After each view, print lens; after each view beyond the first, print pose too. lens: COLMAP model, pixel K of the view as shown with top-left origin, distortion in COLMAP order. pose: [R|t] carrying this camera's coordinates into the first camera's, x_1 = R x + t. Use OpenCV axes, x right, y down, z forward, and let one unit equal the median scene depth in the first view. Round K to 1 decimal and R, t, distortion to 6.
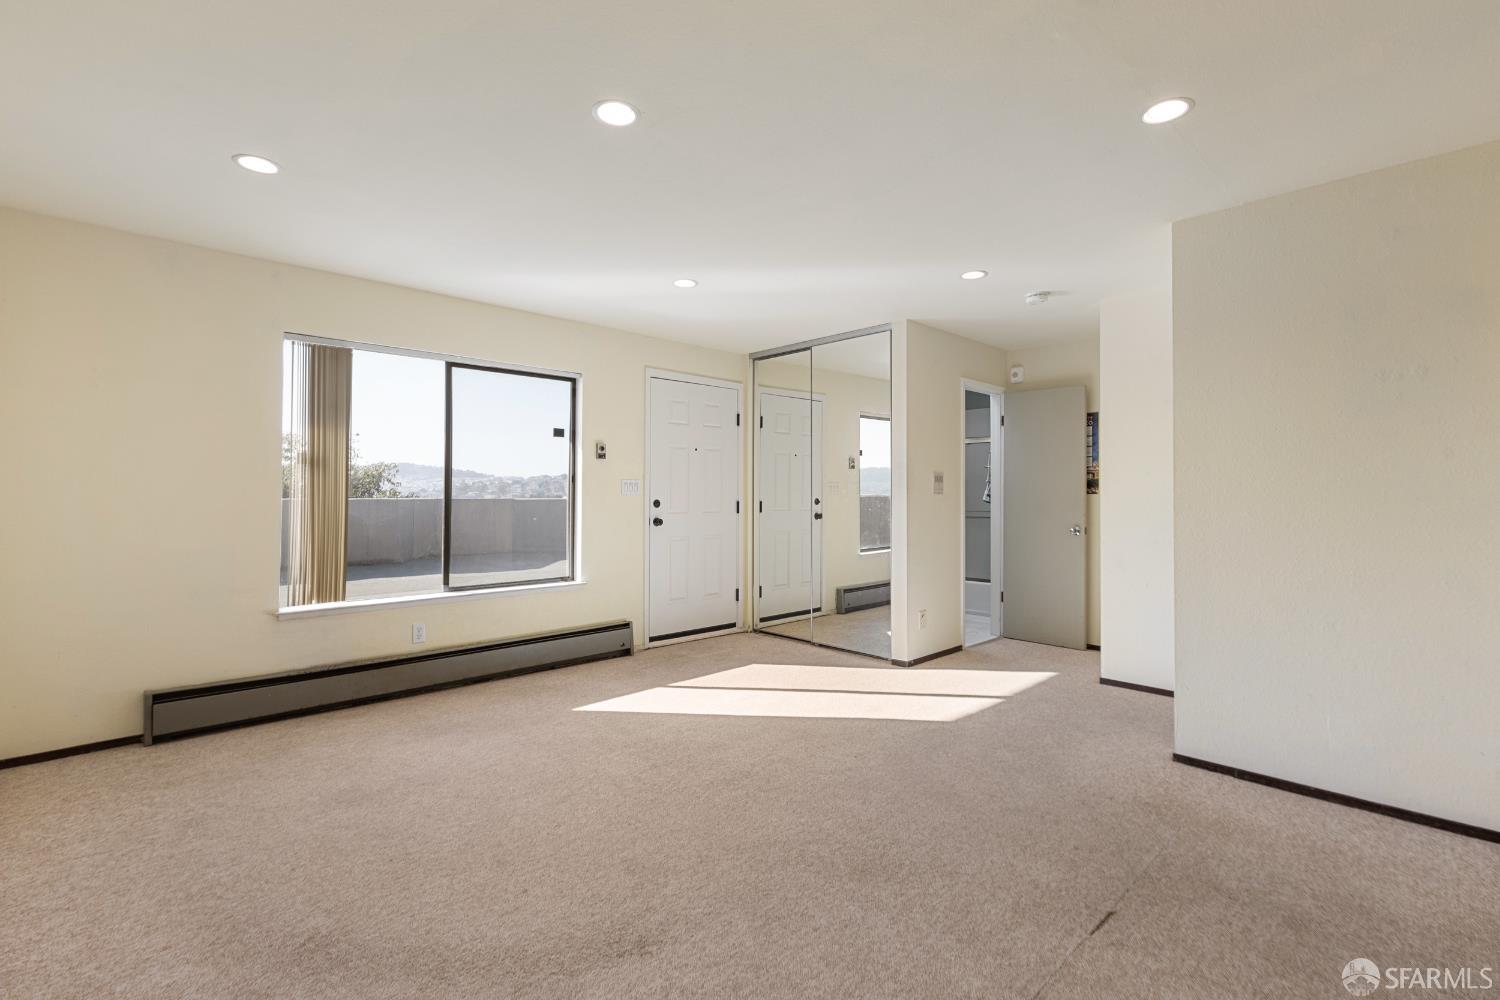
lens RADIAL K [[691.5, 0, 754.3], [0, 691.5, 487.0], [0, 0, 1]] dist [-0.001461, -0.000357]
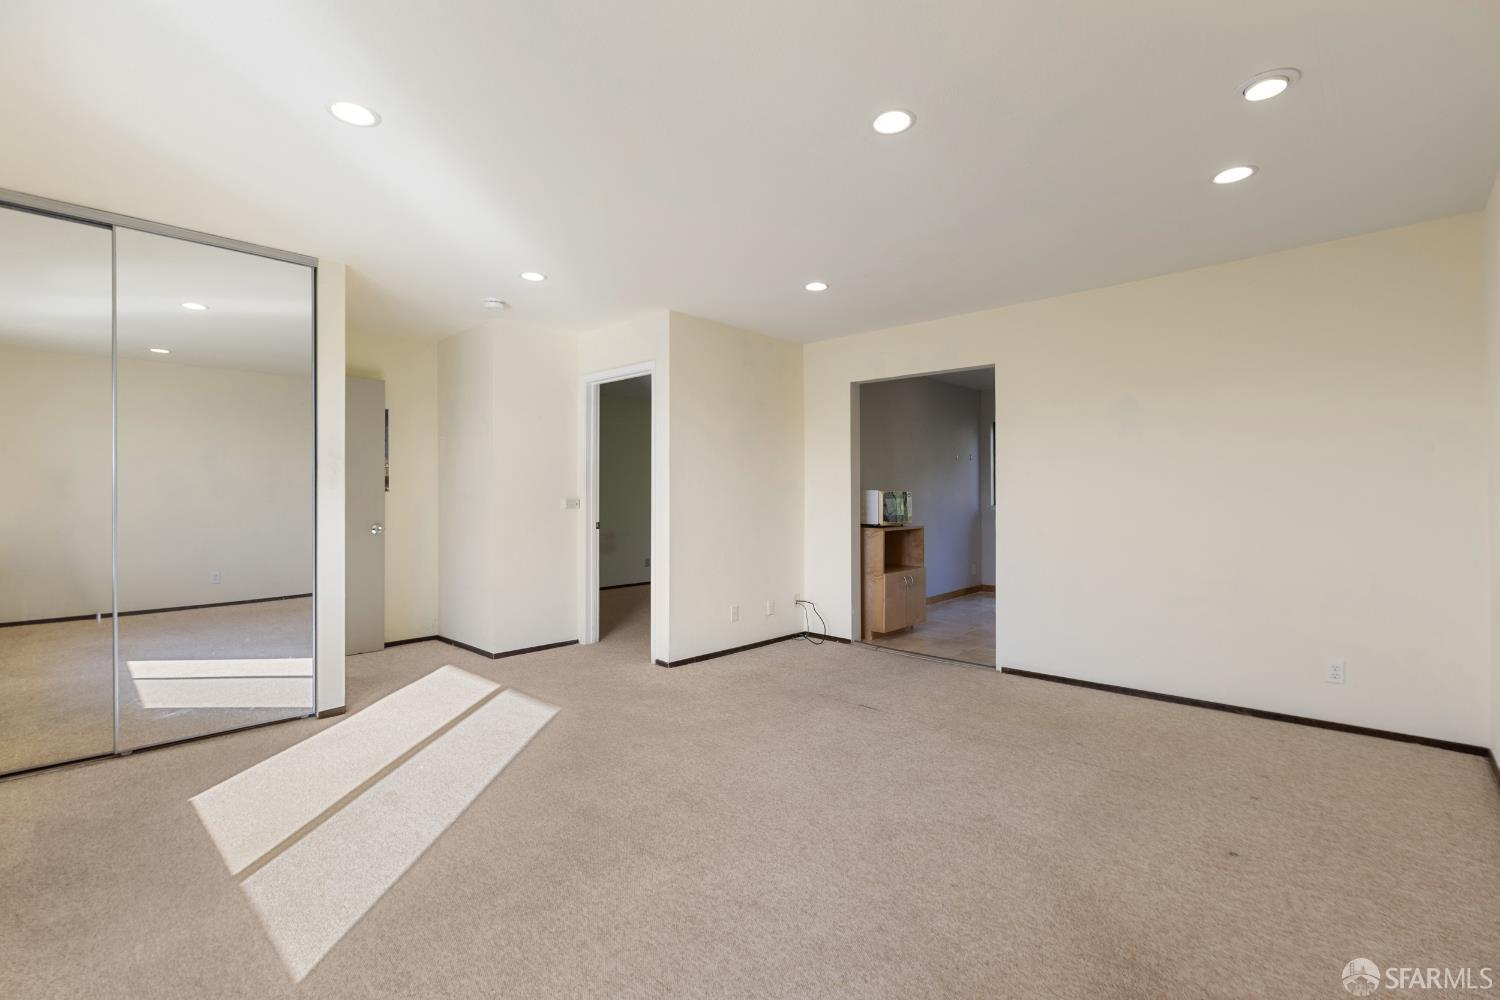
lens RADIAL K [[673.6, 0, 751.2], [0, 673.6, 492.3], [0, 0, 1]] dist [0.000199, -0.000138]
pose [[-0.067693, 0.002826, 0.997702, -0.568332], [-0.011926, 0.999922, -0.003641, 0.010613], [-0.997635, -0.012145, -0.067654, 0.604153]]
